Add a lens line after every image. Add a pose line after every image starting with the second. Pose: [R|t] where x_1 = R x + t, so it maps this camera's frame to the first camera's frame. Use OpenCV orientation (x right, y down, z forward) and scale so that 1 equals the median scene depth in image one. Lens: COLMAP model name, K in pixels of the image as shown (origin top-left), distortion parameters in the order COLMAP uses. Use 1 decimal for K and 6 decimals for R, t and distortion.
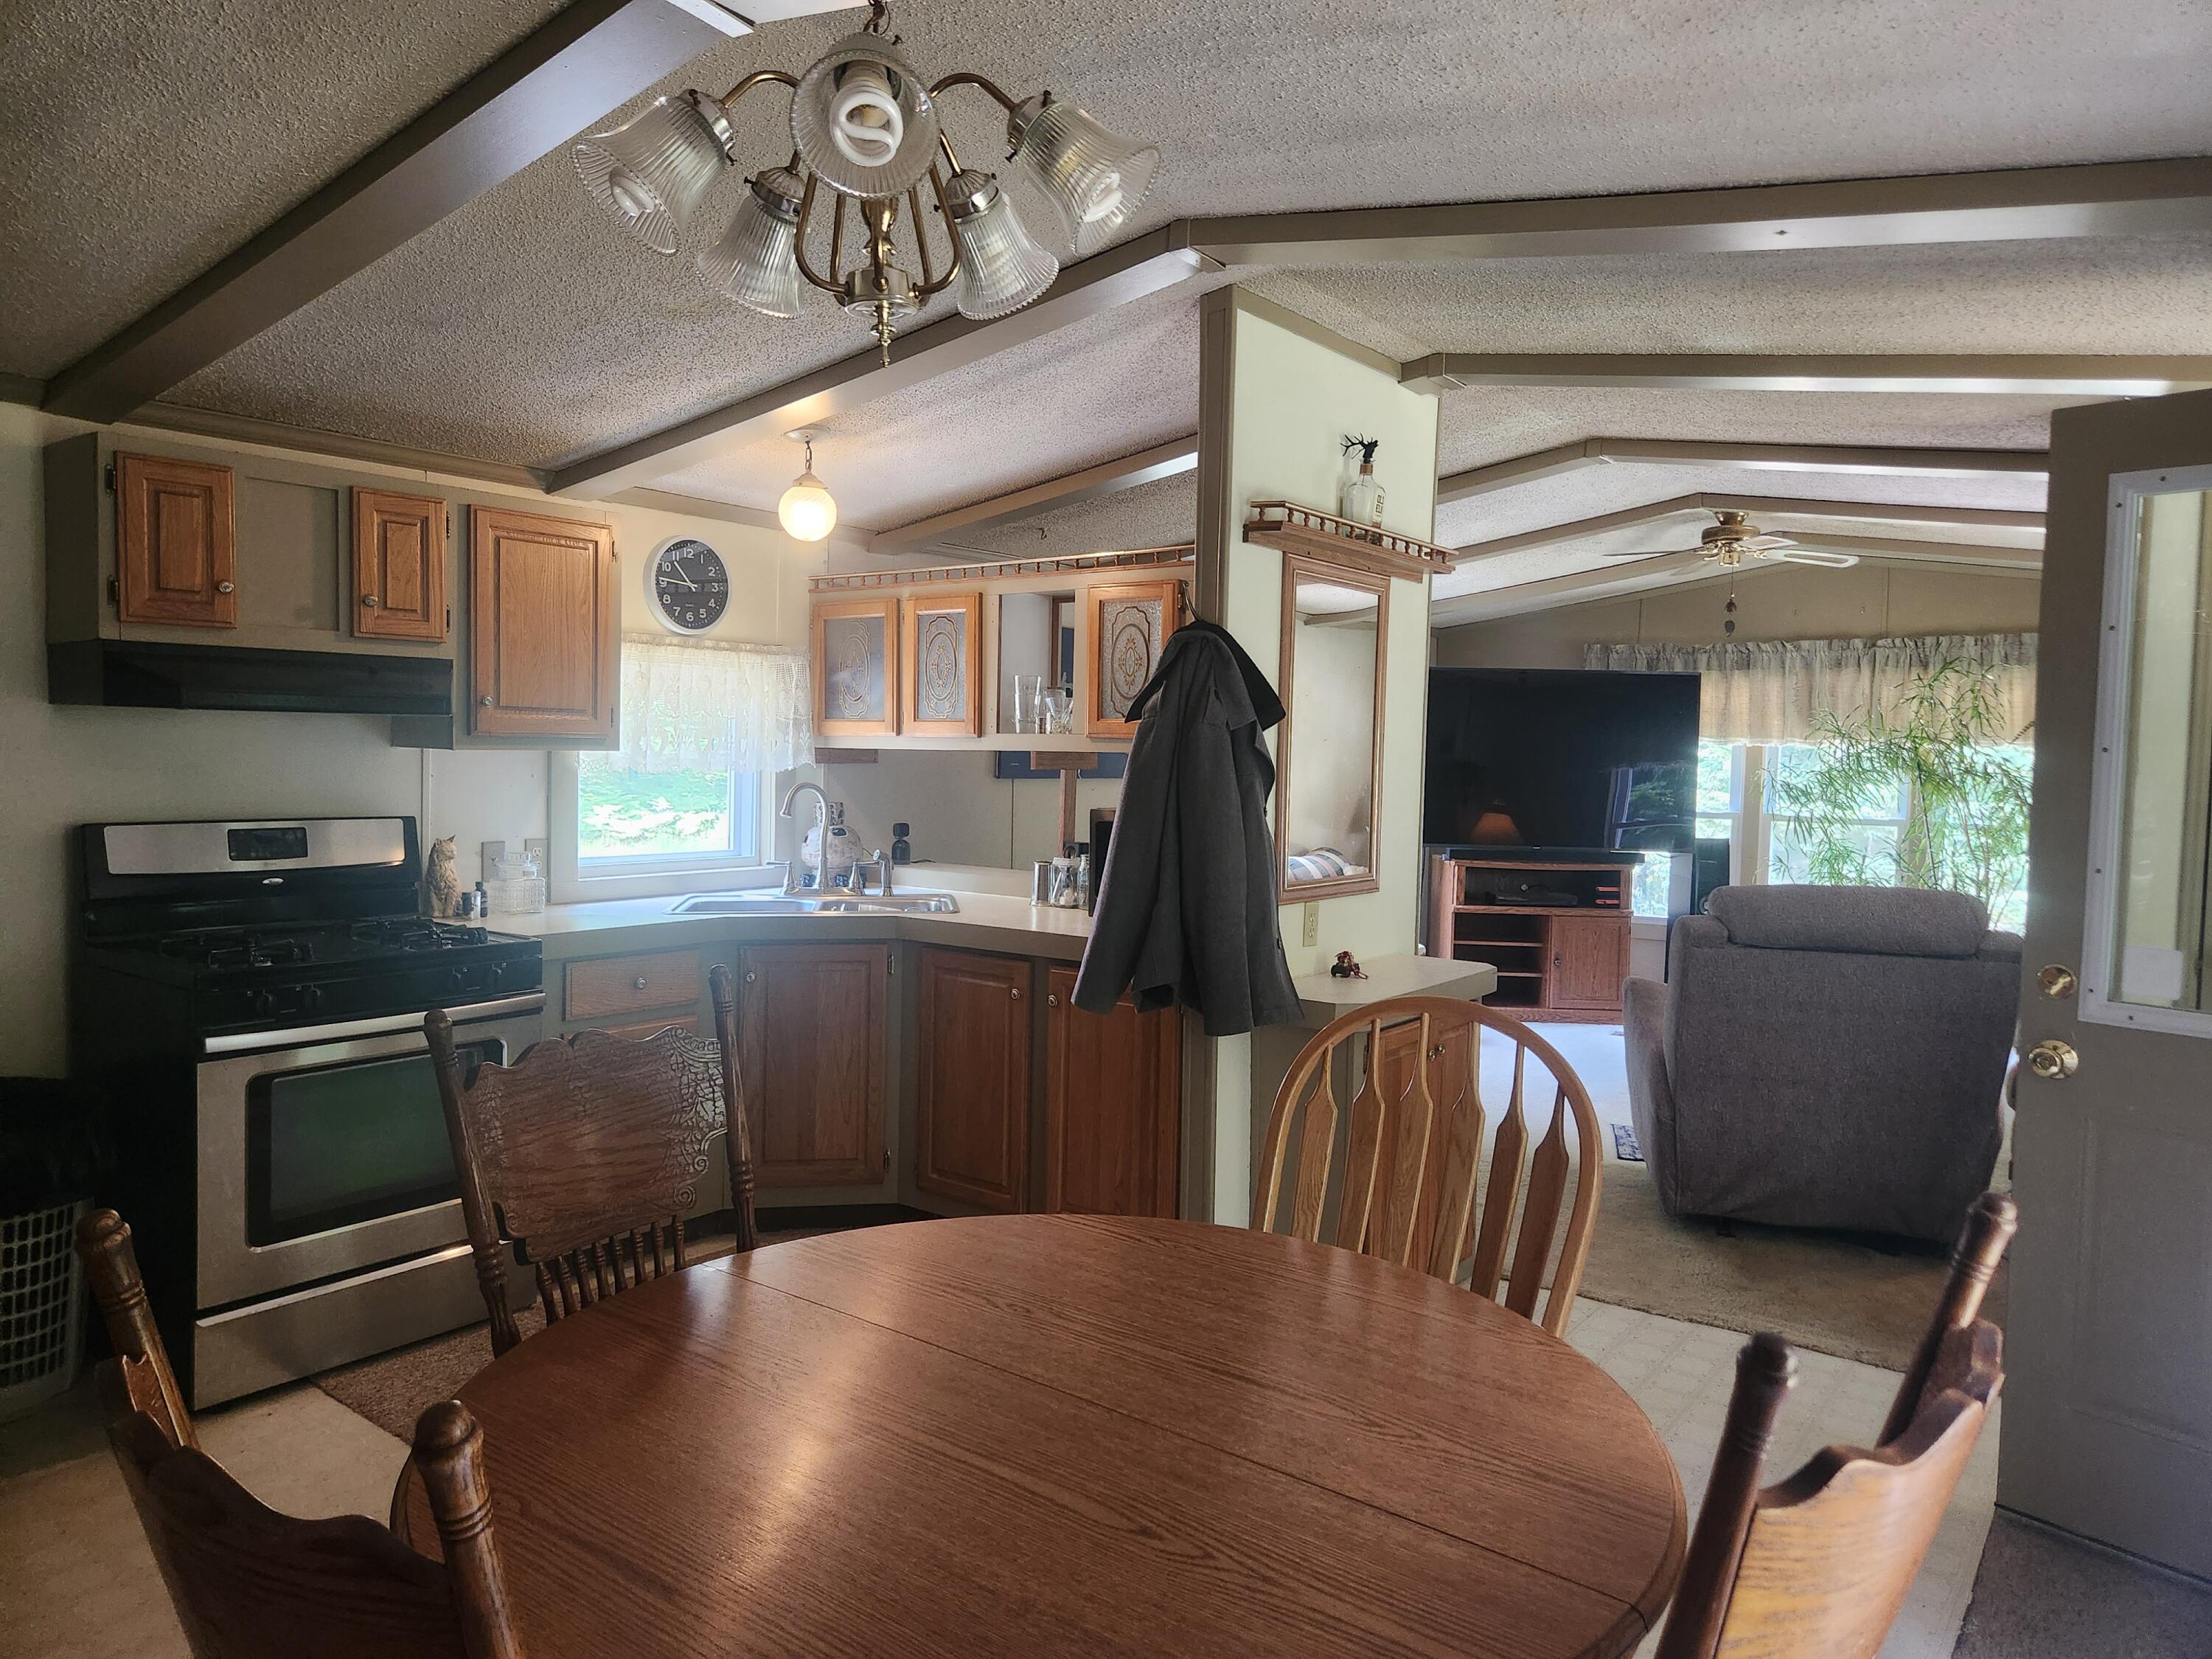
lens RADIAL K [[1475.4, 0, 1103.5], [0, 1475.4, 828.2], [0, 0, 1]] dist [0.034977, -0.003308]
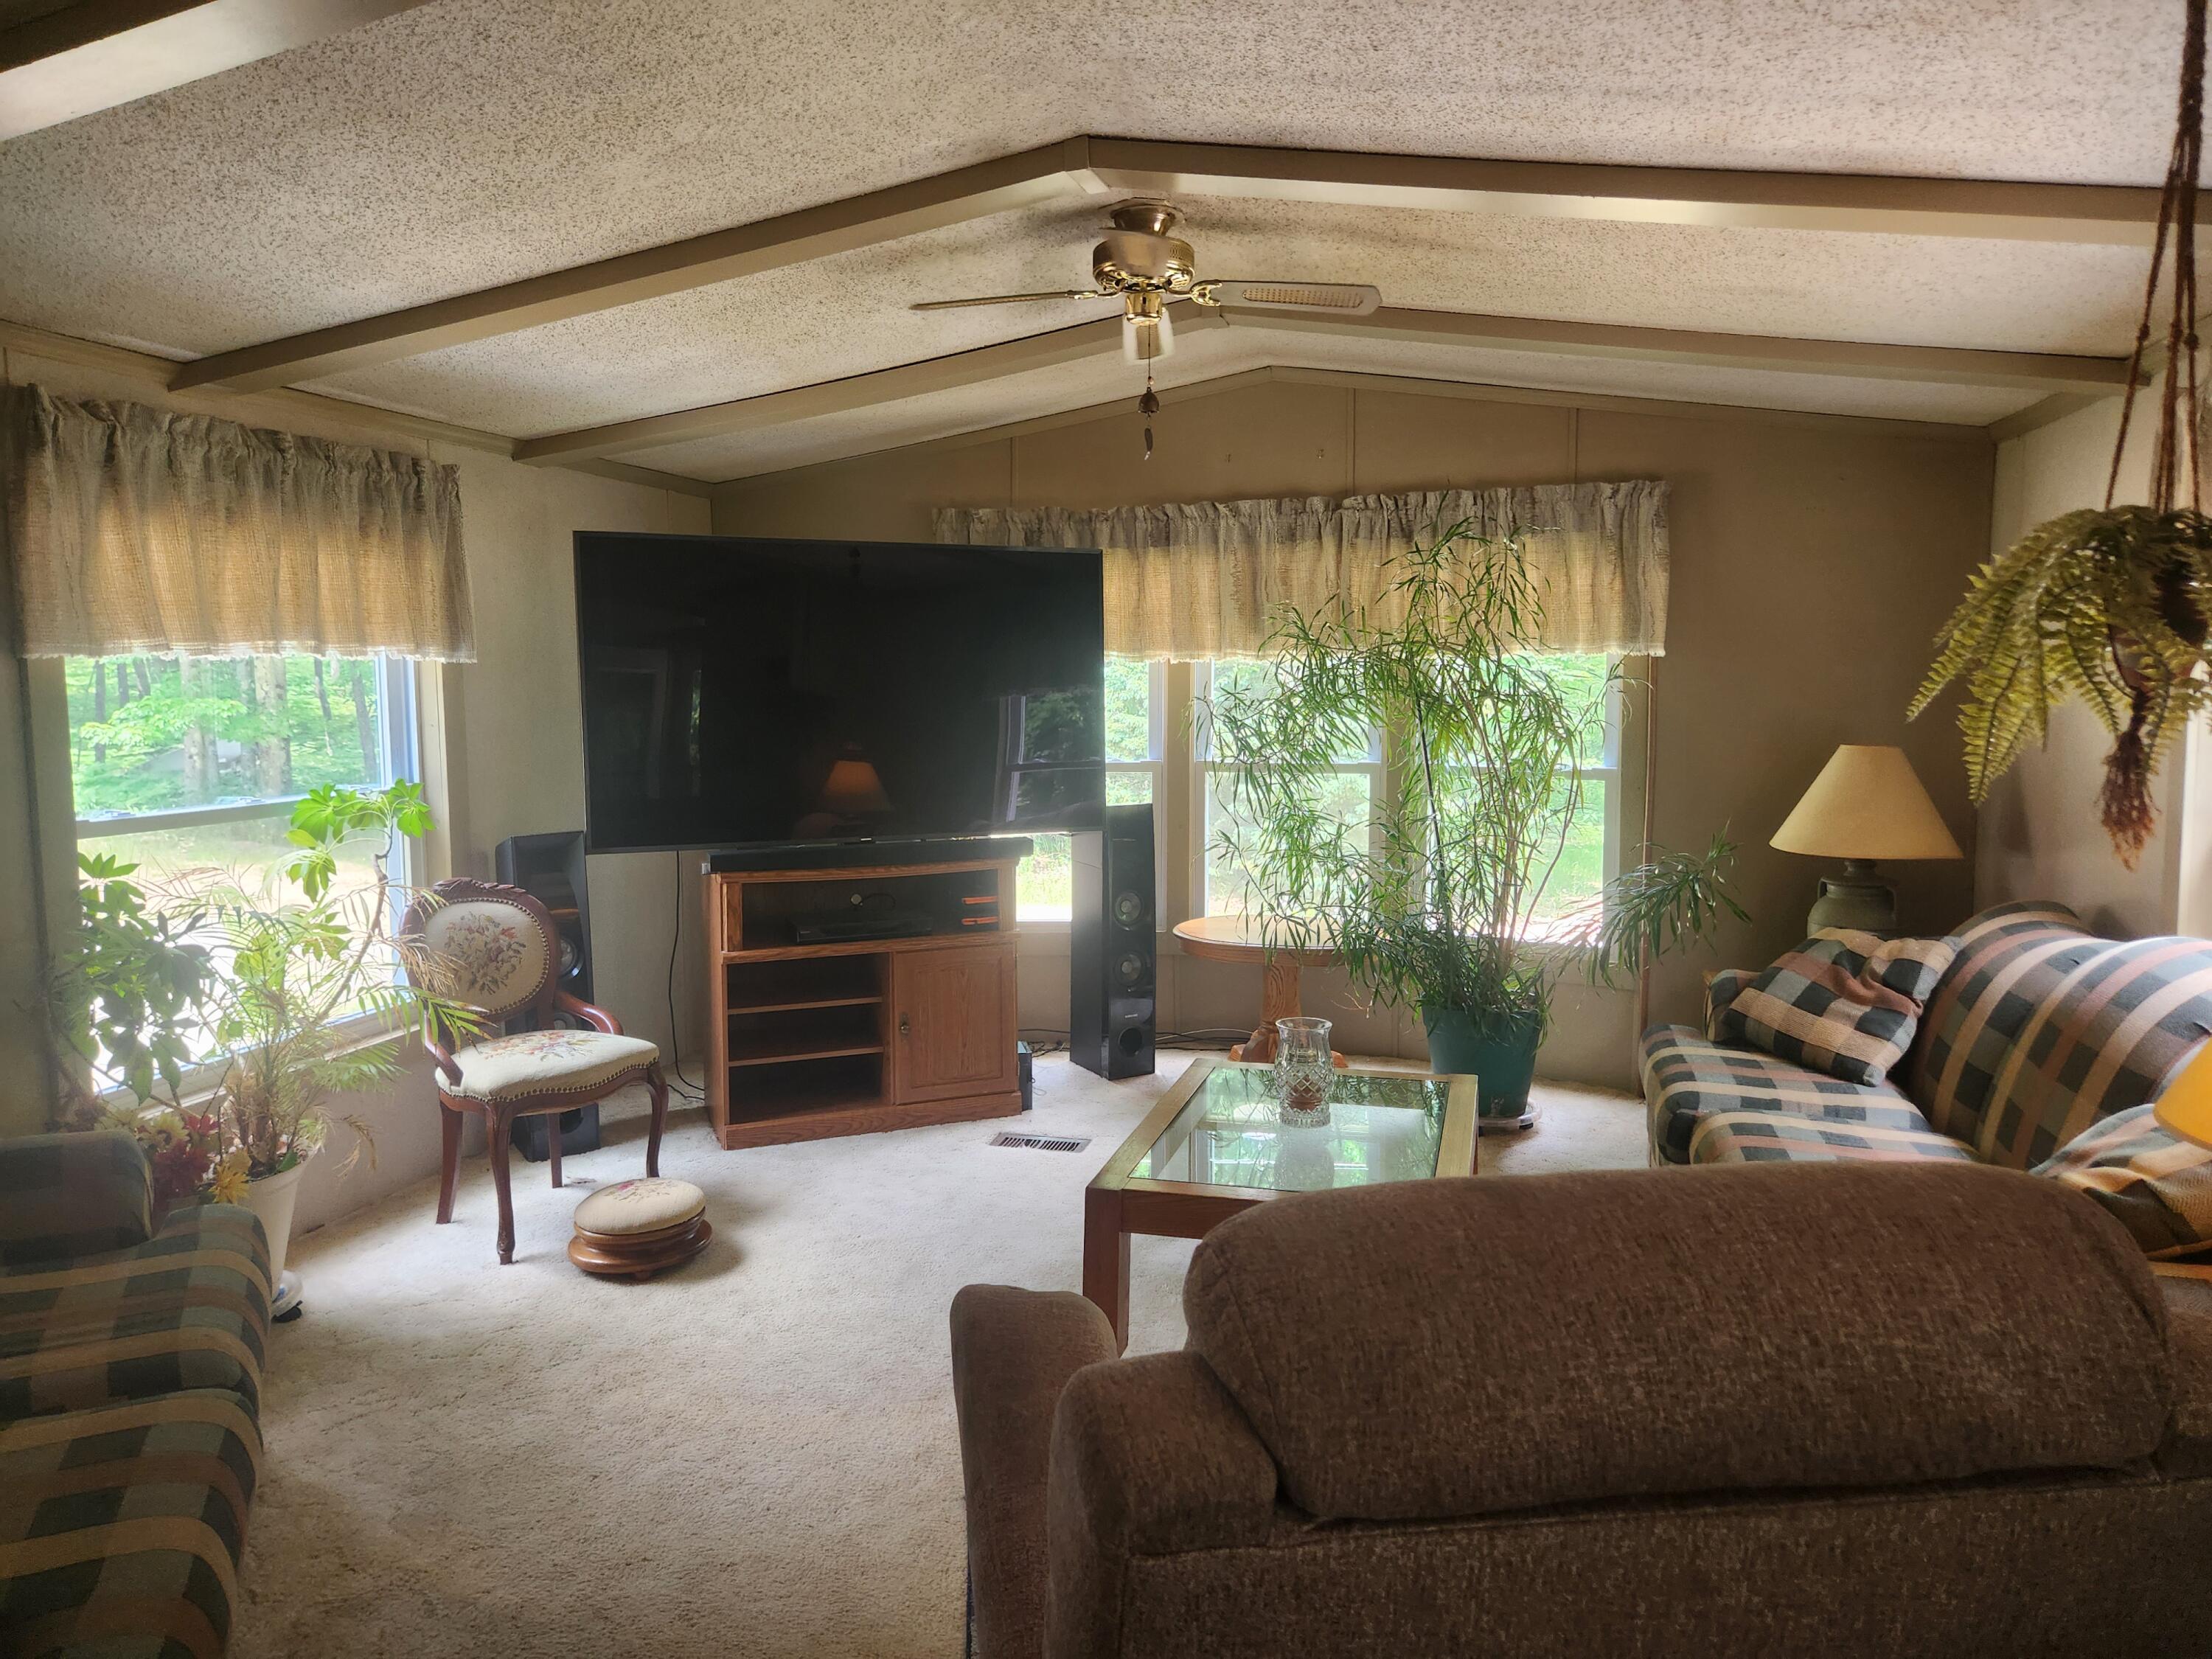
lens RADIAL K [[1475.4, 0, 1103.5], [0, 1475.4, 828.2], [0, 0, 1]] dist [0.034977, -0.003308]
pose [[0.927332, -0.063182, 0.368869, 0.162298], [0.044903, 0.997310, 0.057939, -0.021863], [-0.371537, -0.037166, 0.927674, 0.408979]]
